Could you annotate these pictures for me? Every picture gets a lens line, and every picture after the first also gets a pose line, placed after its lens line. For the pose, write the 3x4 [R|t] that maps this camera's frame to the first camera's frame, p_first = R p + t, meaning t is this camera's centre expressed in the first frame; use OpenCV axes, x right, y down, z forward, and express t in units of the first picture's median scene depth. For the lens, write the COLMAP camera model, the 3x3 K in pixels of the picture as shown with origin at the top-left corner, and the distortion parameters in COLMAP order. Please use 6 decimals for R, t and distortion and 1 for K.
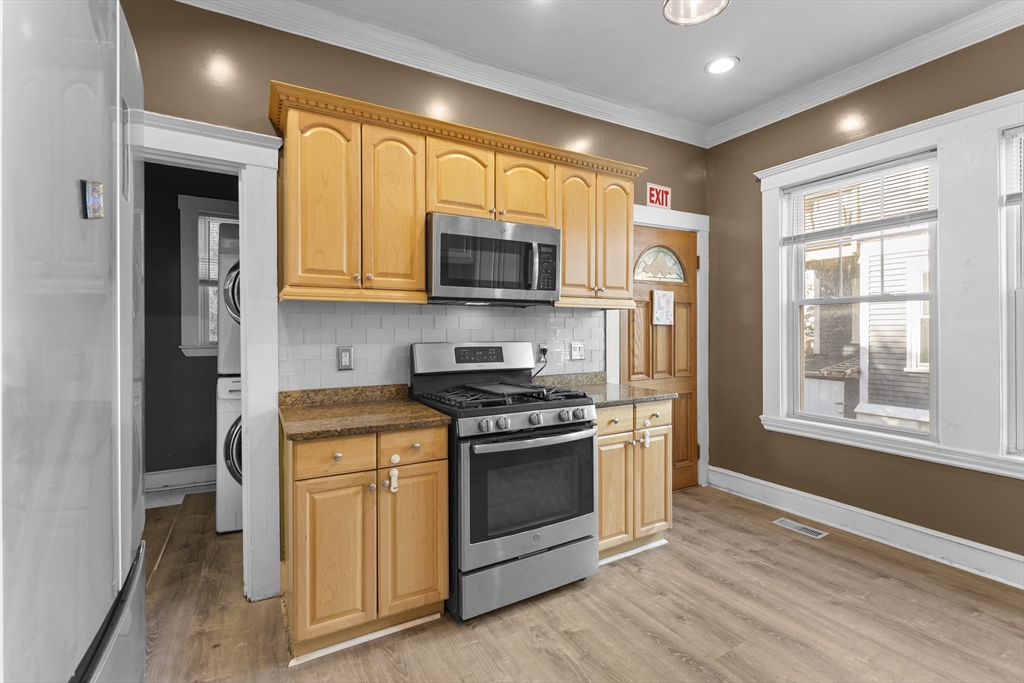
lens RADIAL K [[453.8, 0, 509.5], [0, 453.8, 336.7], [0, 0, 1]] dist [0.002099, 0.000322]
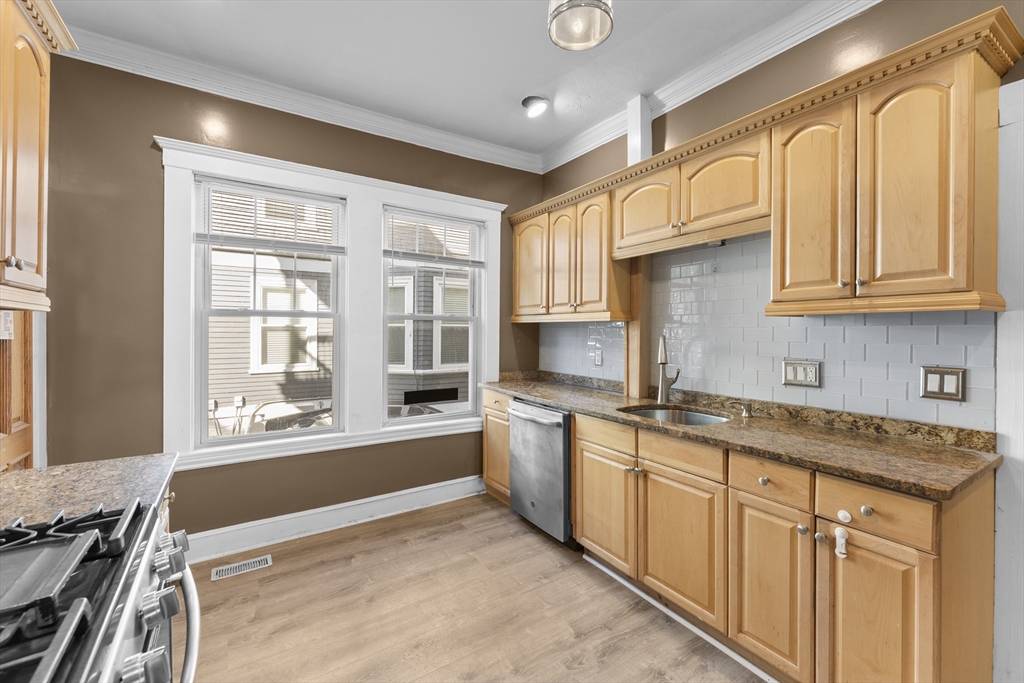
lens RADIAL K [[424.2, 0, 509.8], [0, 424.2, 334.0], [0, 0, 1]] dist [-0.000875, -0.000153]
pose [[-0.055540, -0.000691, 0.998456, -0.326661], [0.013837, 0.999903, 0.001462, -0.043423], [-0.998361, 0.013897, -0.055525, 0.776533]]
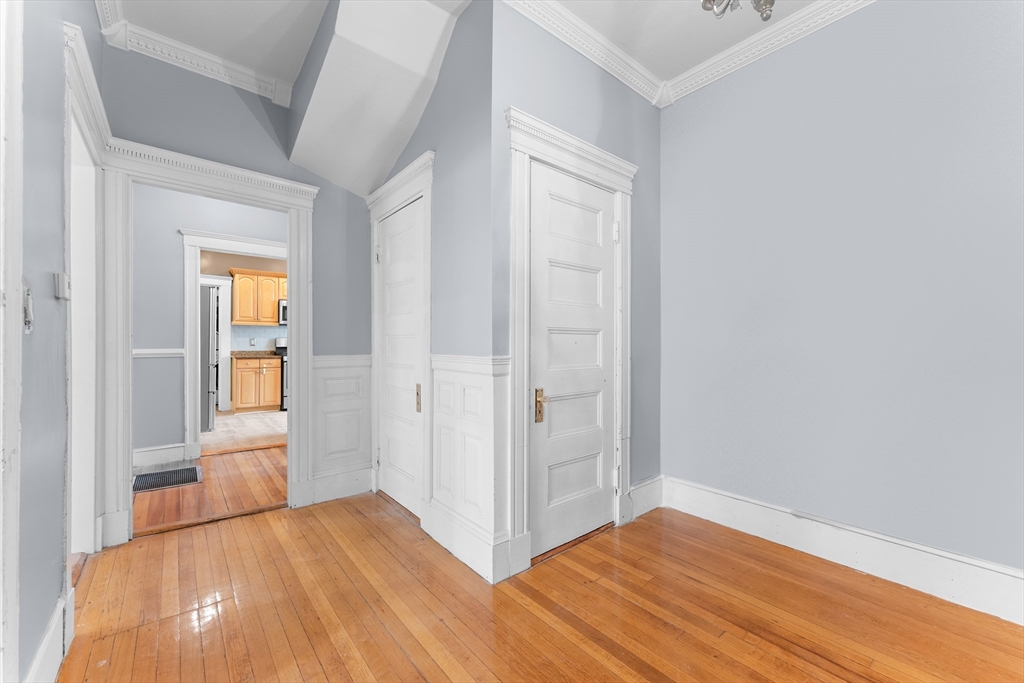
lens RADIAL K [[408.6, 0, 512.2], [0, 408.6, 336.8], [0, 0, 1]] dist [0.001771, -0.000028]
pose [[0.984180, 0.003552, 0.177136, 0.664662], [-0.000037, 0.999803, -0.019844, 0.047087], [-0.177172, 0.019524, 0.983986, -1.550215]]
